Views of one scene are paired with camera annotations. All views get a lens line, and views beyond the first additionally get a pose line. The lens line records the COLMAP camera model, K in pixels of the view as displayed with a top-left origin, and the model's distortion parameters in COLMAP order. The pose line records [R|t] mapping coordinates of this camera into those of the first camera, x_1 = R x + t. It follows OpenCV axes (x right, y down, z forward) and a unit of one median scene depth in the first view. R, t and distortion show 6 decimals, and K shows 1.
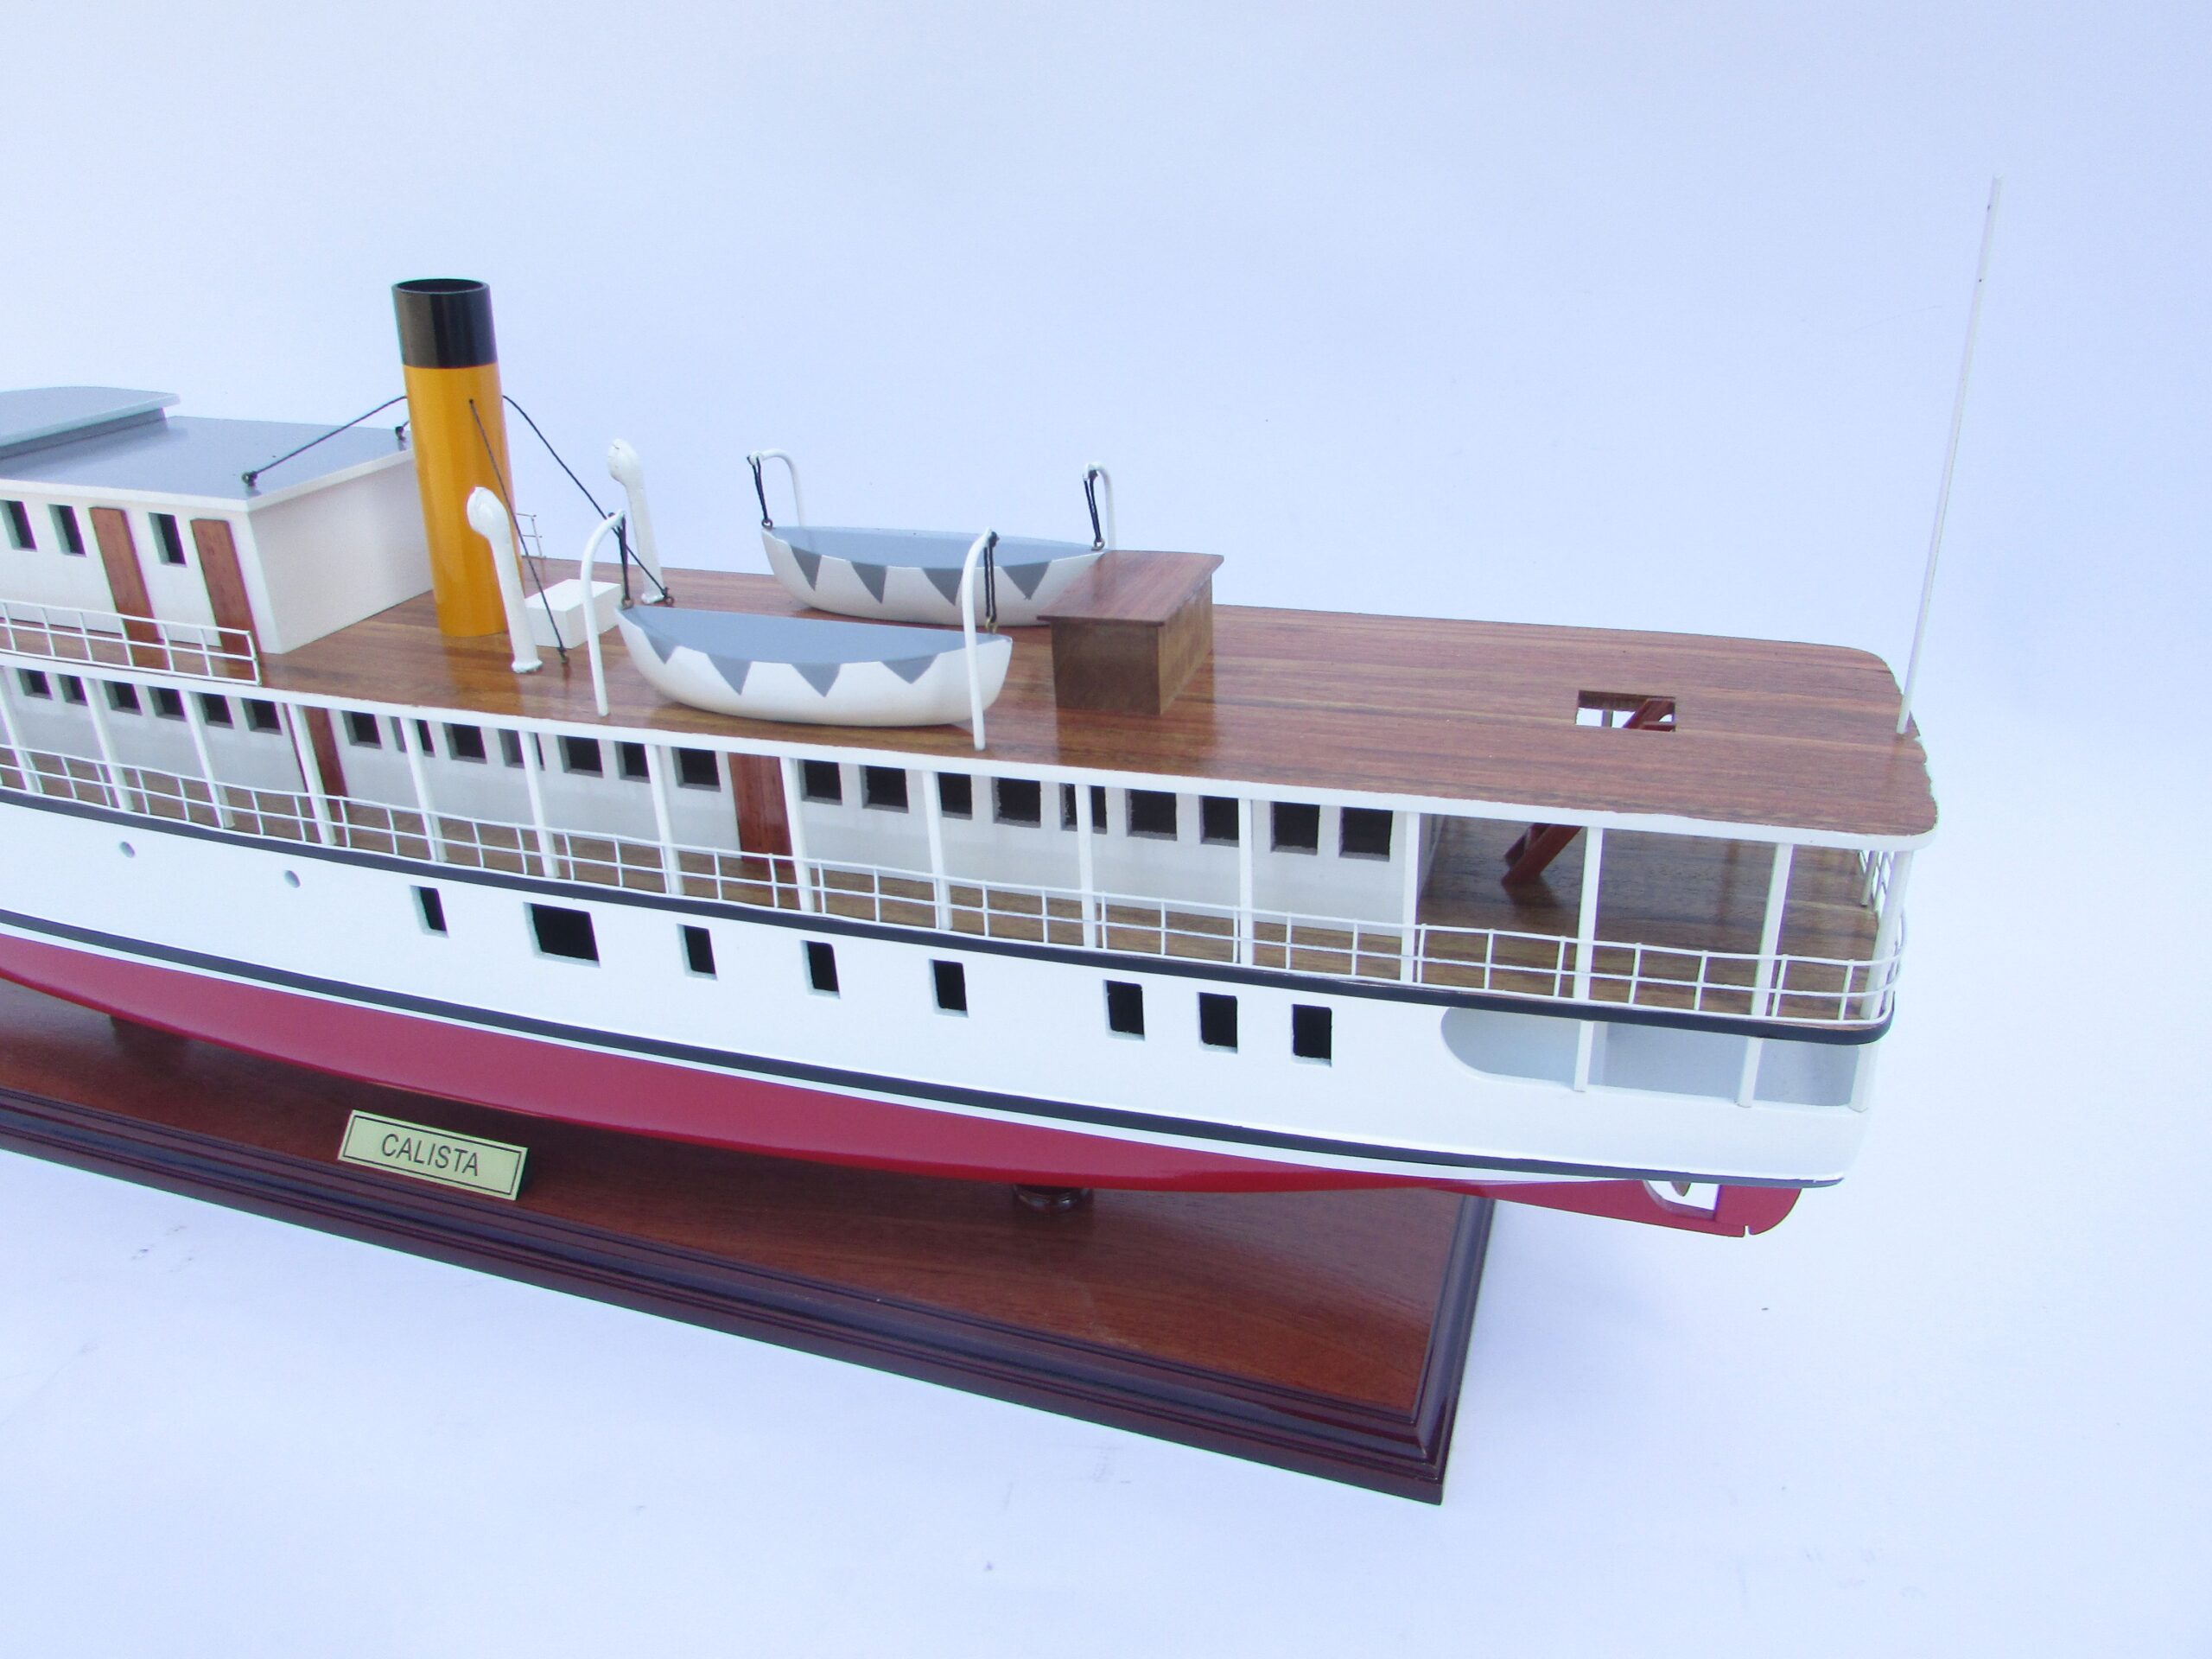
lens RADIAL K [[1585.9, 0, 1093.1], [0, 1585.9, 842.3], [0, 0, 1]] dist [-0.038979, 0.027860]
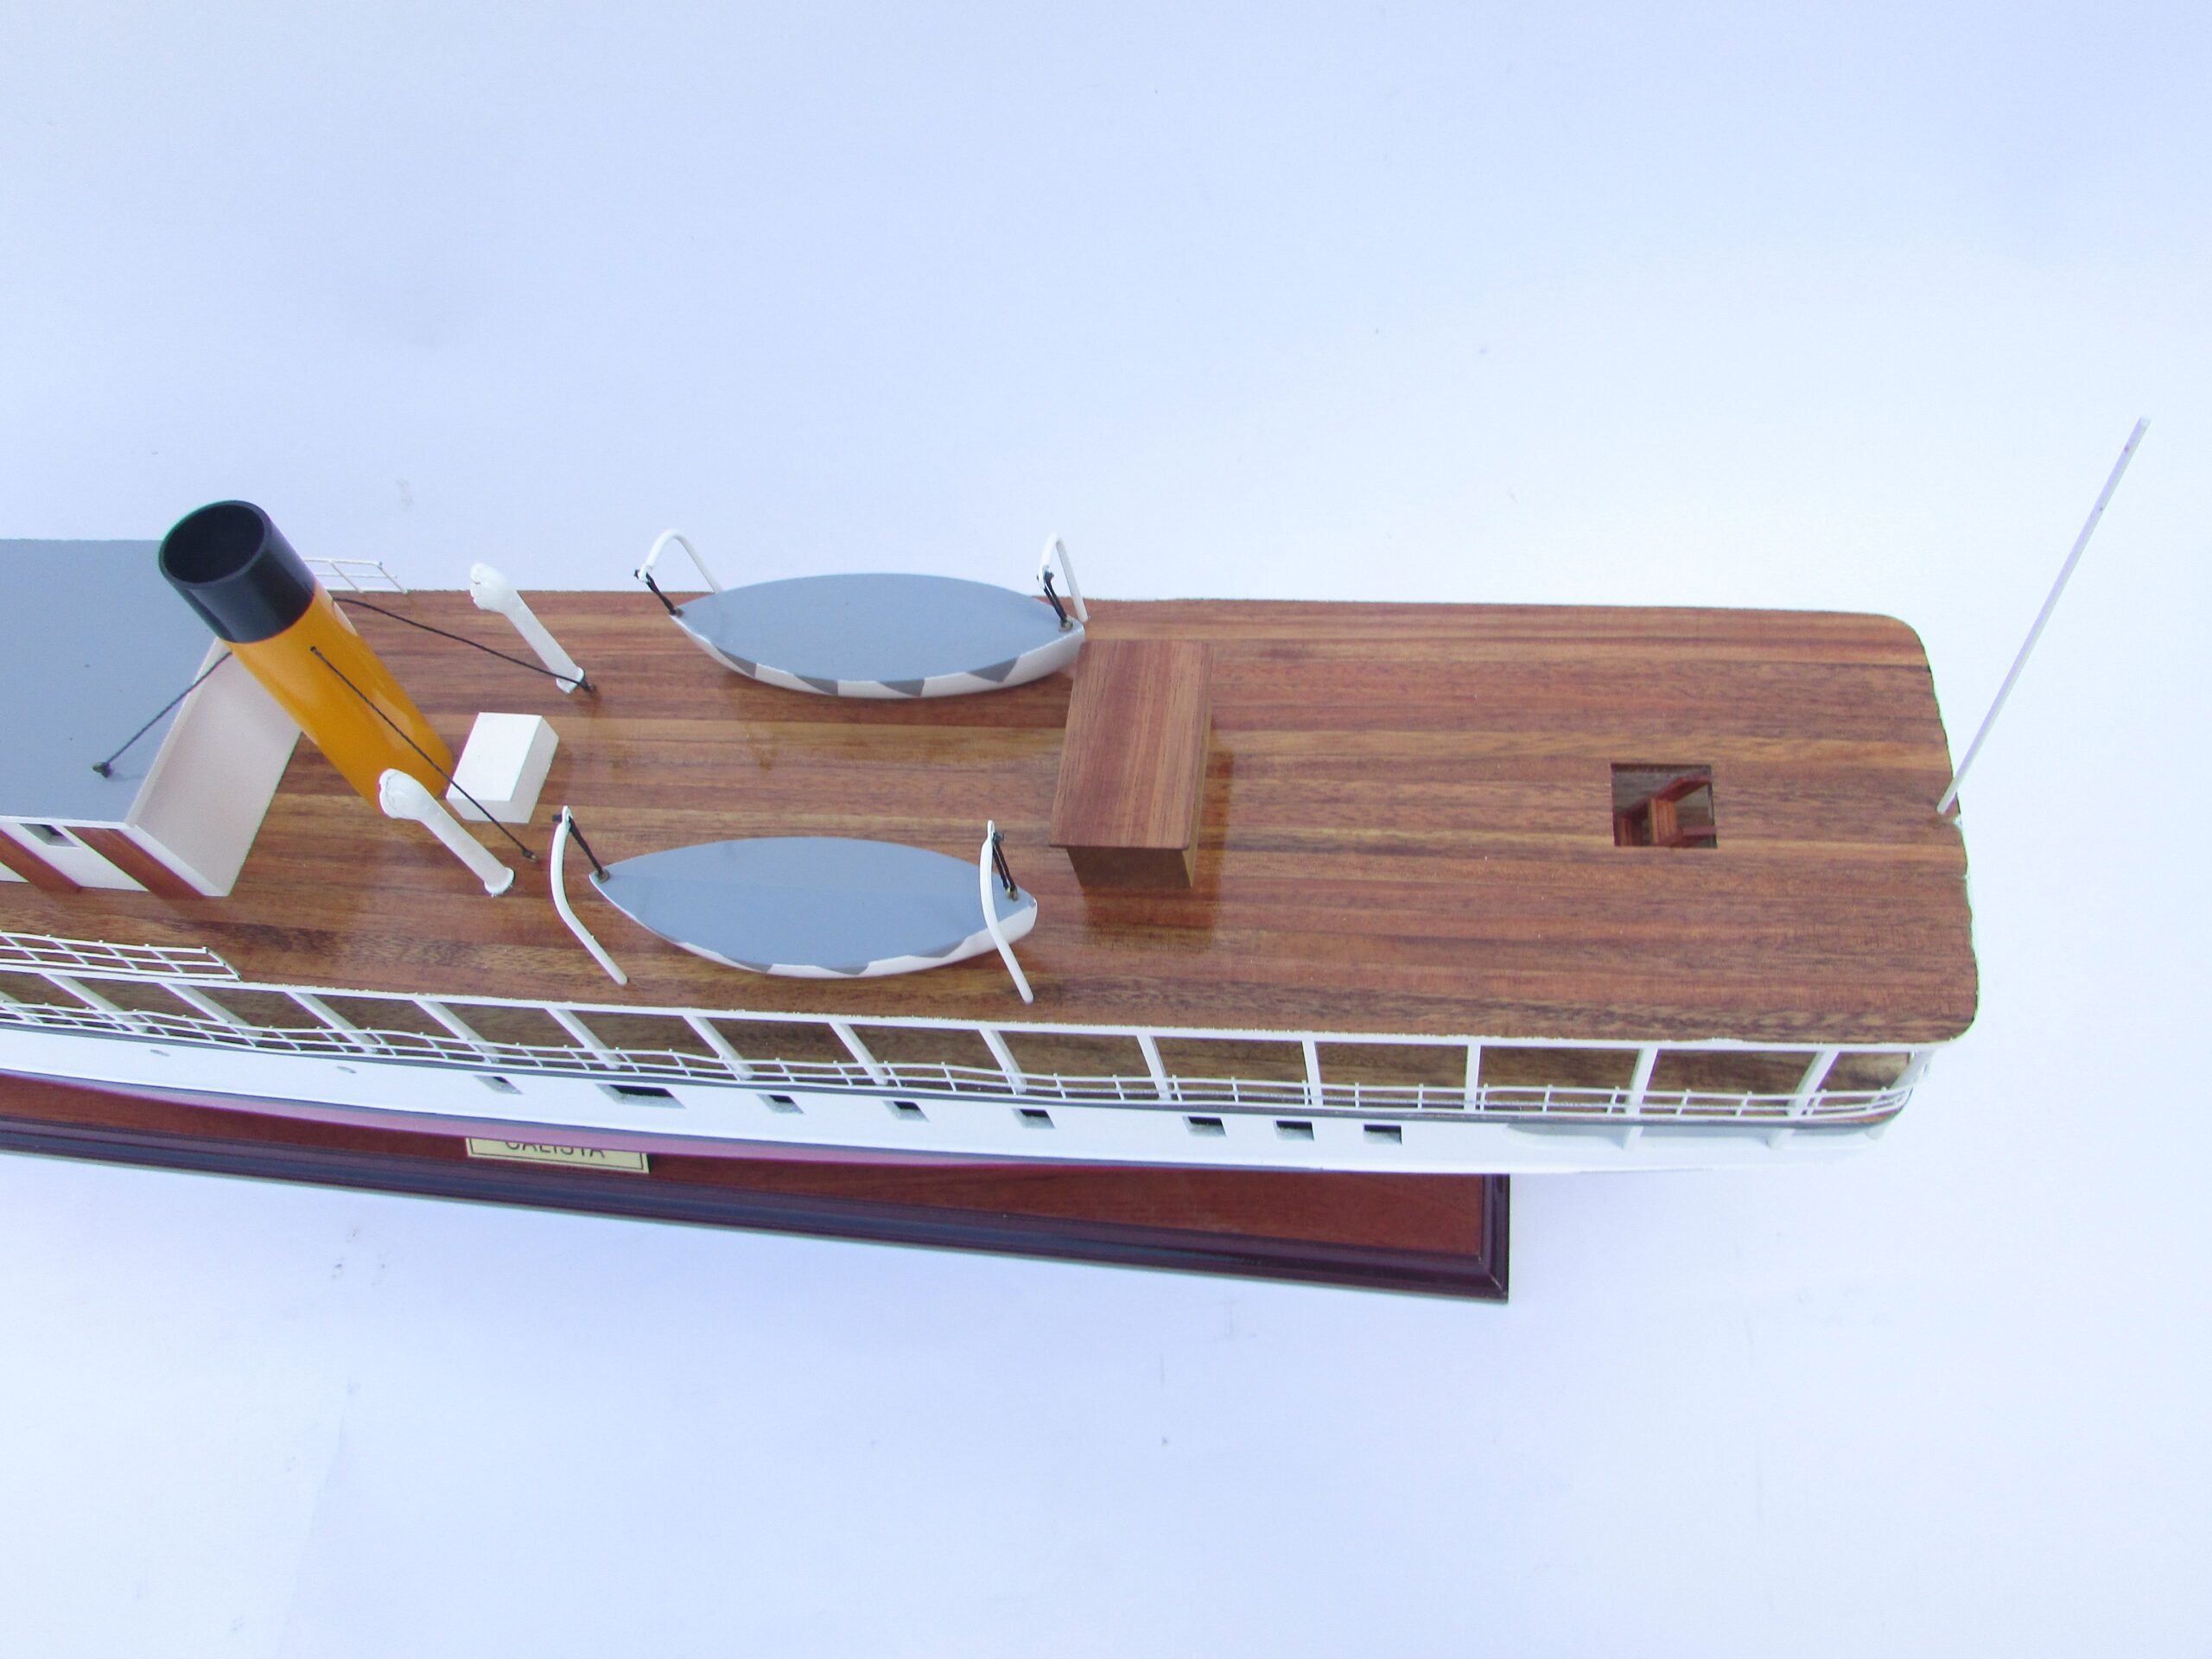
lens RADIAL K [[1585.9, 0, 1099.1], [0, 1585.9, 831.7], [0, 0, 1]] dist [-0.038979, 0.027860]
pose [[0.973871, -0.226997, -0.006881, 0.001954], [0.192965, 0.811131, 0.552115, -0.613105], [-0.119747, -0.539016, 0.833740, 0.202377]]
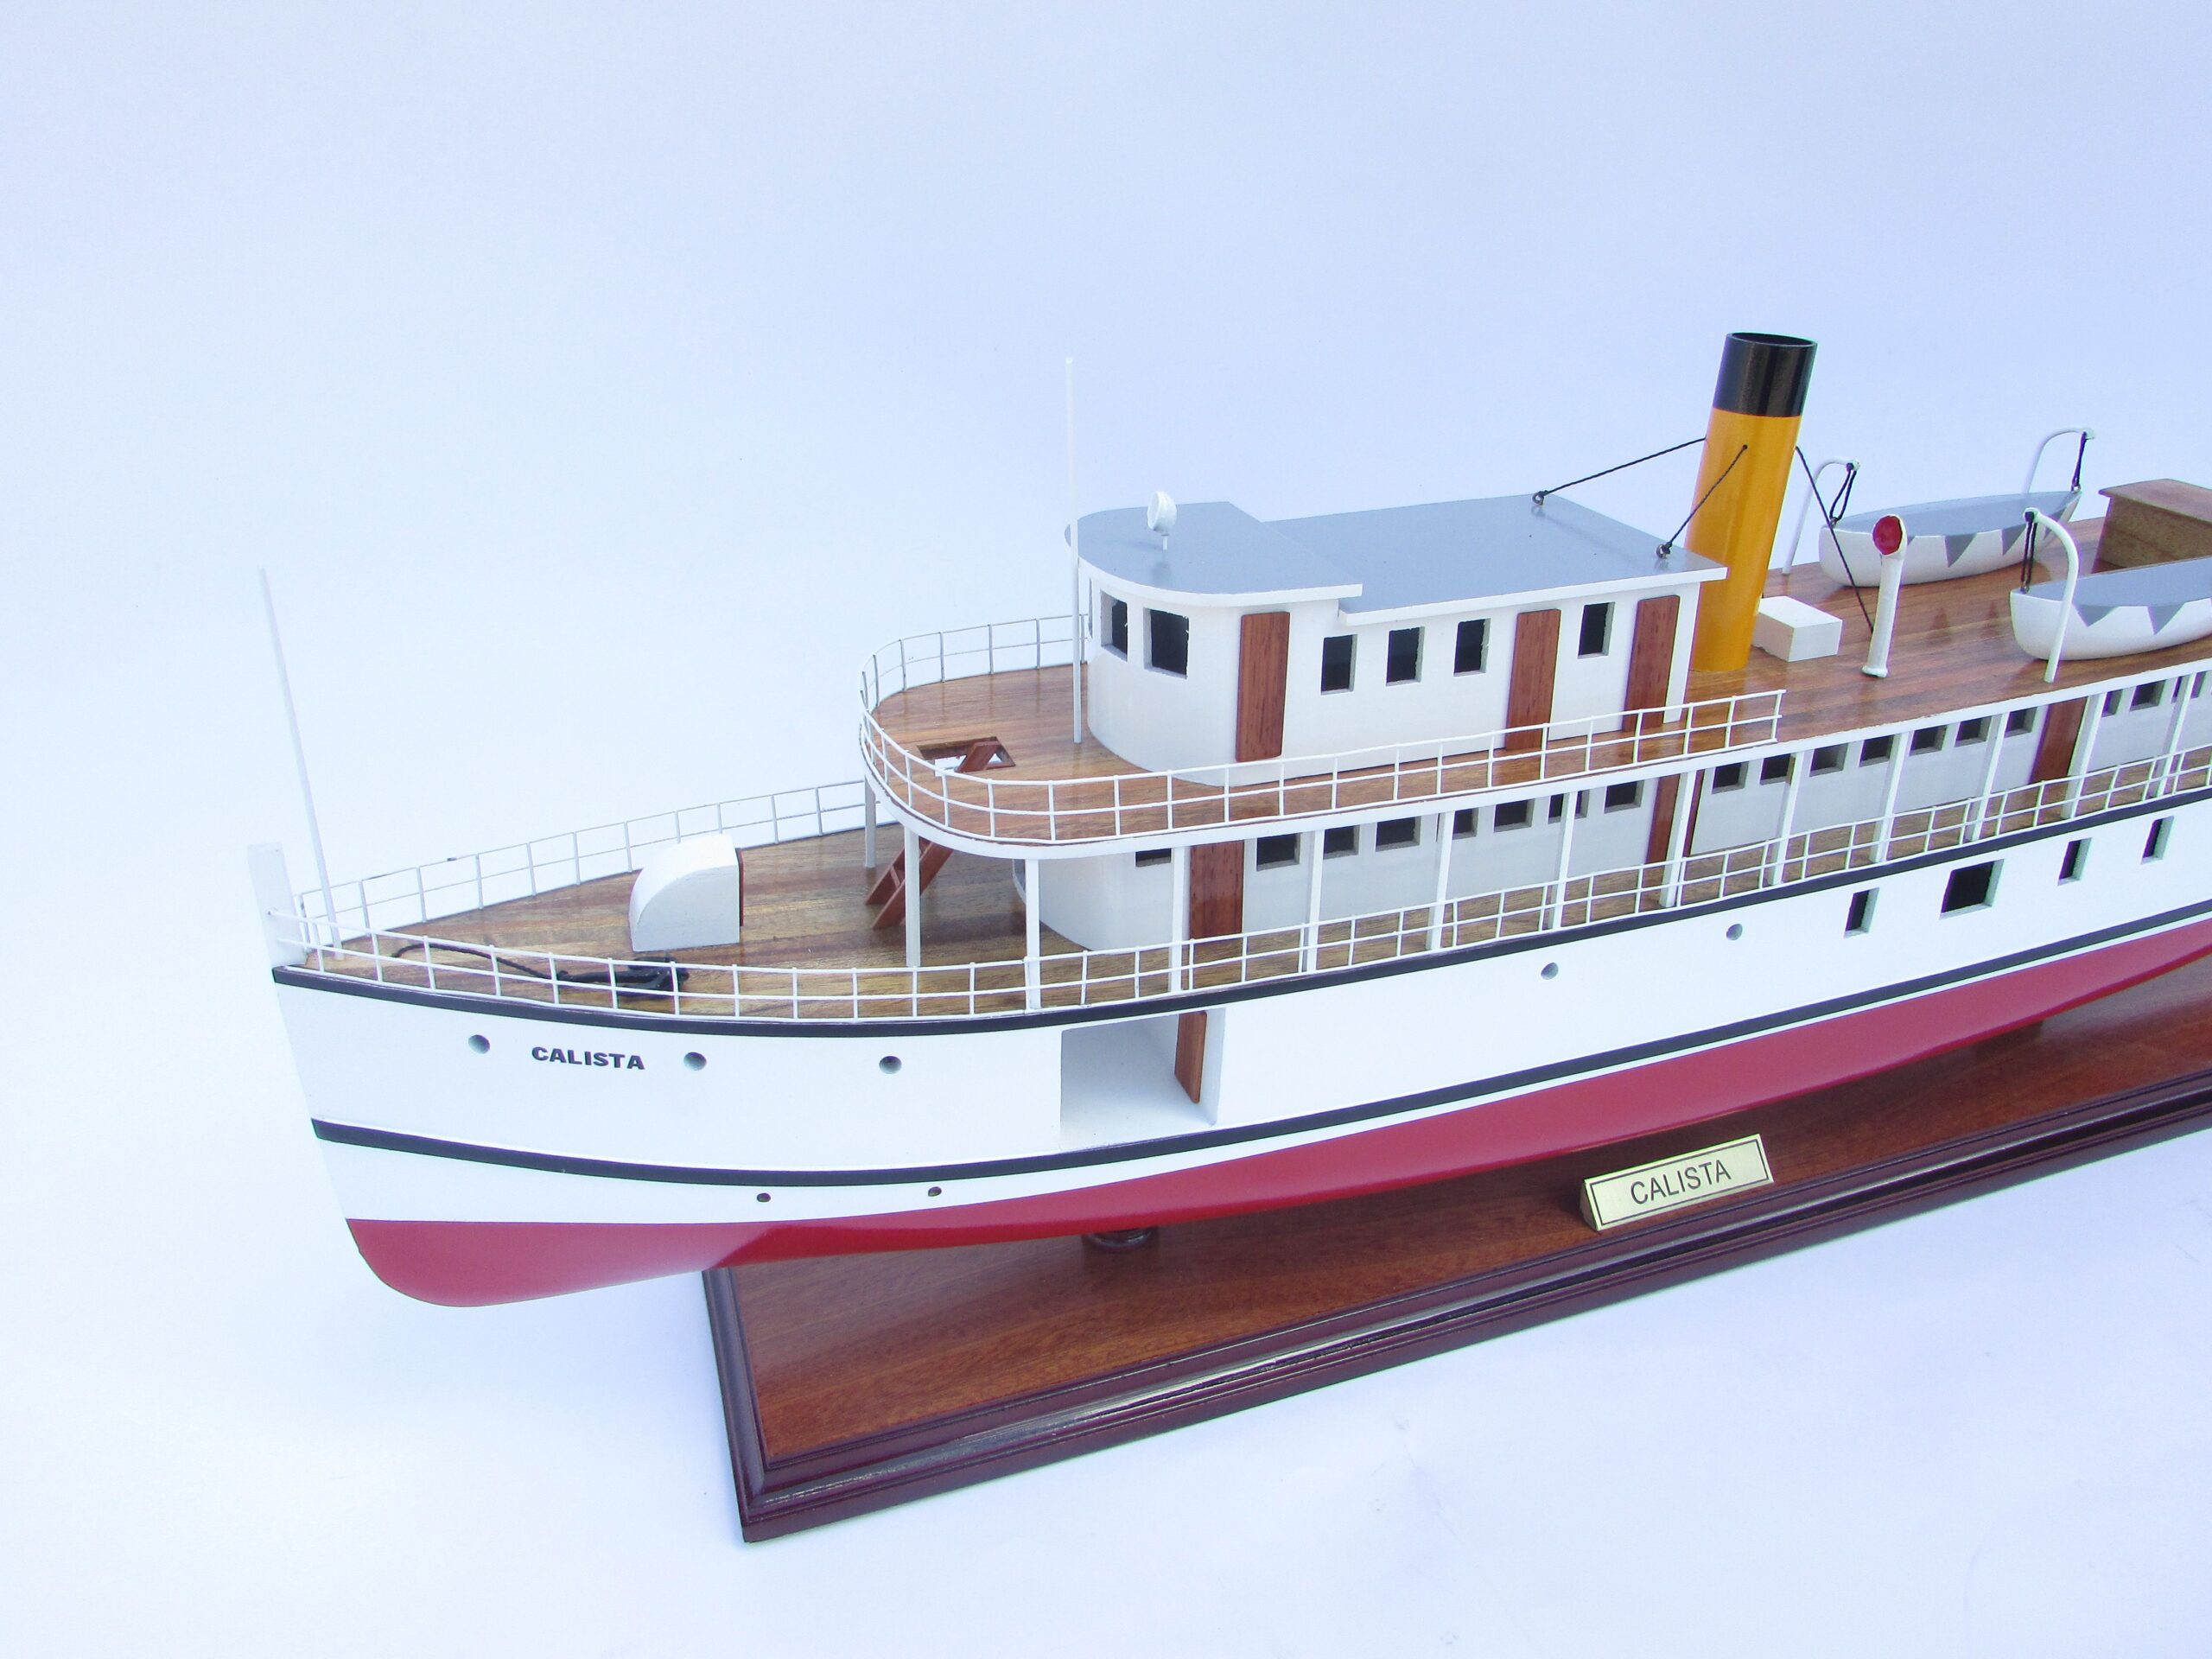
lens RADIAL K [[1585.9, 0, 1114.4], [0, 1585.9, 815.9], [0, 0, 1]] dist [-0.038979, 0.027860]
pose [[0.798117, -0.269086, 0.539075, -1.466347], [0.272163, 0.959255, 0.075877, -0.253695], [-0.537528, 0.086157, 0.838833, 0.386334]]
